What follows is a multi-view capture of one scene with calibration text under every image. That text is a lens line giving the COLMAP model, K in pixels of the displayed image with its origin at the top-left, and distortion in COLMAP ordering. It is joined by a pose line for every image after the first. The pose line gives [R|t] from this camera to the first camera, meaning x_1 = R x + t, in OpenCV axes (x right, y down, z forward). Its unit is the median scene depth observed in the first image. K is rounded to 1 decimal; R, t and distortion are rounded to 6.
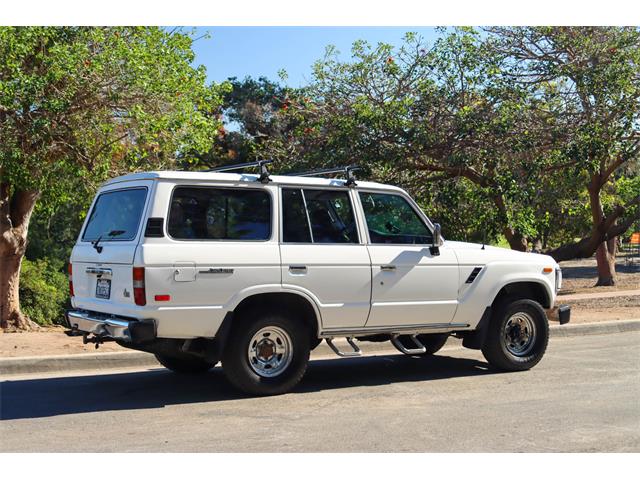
lens RADIAL K [[982.5, 0, 319.6], [0, 982.5, 234.5], [0, 0, 1]] dist [-0.048386, 0.000000]
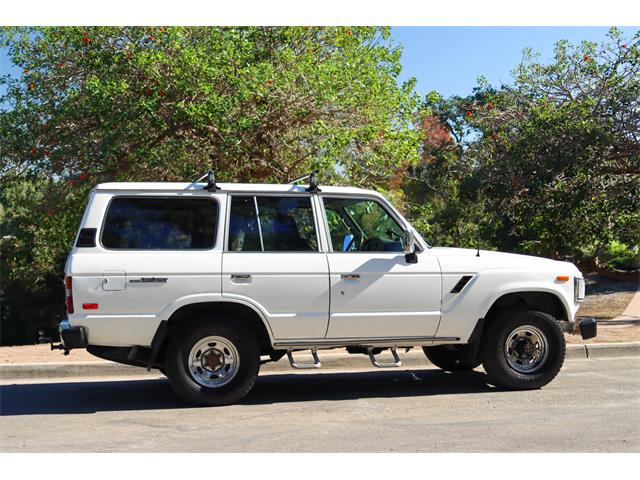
lens RADIAL K [[982.5, 0, 320.8], [0, 982.5, 237.4], [0, 0, 1]] dist [-0.048386, 0.000000]
pose [[0.952806, -0.016912, -0.303107, 0.330962], [0.013603, 0.999823, -0.013027, 0.008137], [0.303273, 0.008289, 0.952868, 0.085698]]
